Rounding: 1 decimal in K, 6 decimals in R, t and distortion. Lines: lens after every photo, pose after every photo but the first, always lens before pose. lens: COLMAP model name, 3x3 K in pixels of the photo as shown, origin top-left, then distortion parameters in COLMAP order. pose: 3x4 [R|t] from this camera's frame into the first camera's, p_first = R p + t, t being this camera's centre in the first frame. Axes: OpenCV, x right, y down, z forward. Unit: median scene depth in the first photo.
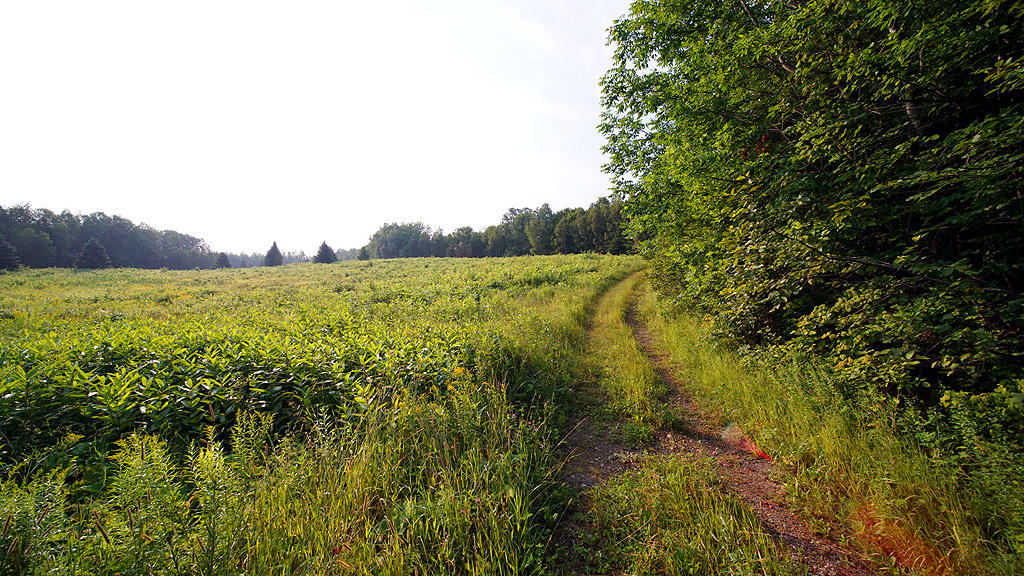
lens RADIAL K [[349.2, 0, 512.9], [0, 349.2, 290.0], [0, 0, 1]] dist [0.002249, 0.000036]
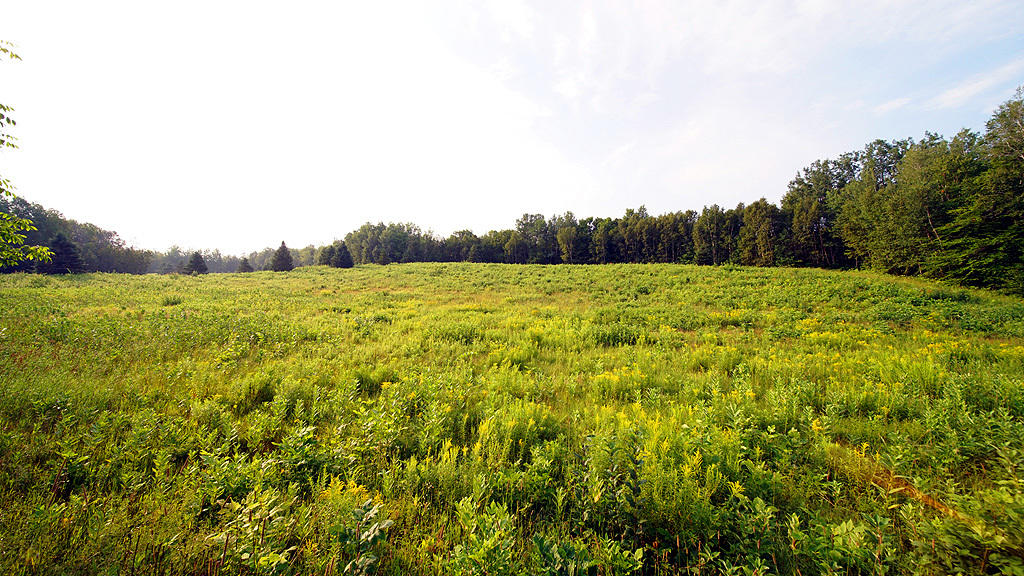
lens RADIAL K [[355.8, 0, 516.3], [0, 355.8, 273.2], [0, 0, 1]] dist [-0.000434, -0.001569]
pose [[0.971488, 0.011128, 0.236829, -0.259195], [0.002549, 0.998350, -0.057365, -0.009479], [-0.237077, 0.056333, 0.969856, 0.043148]]
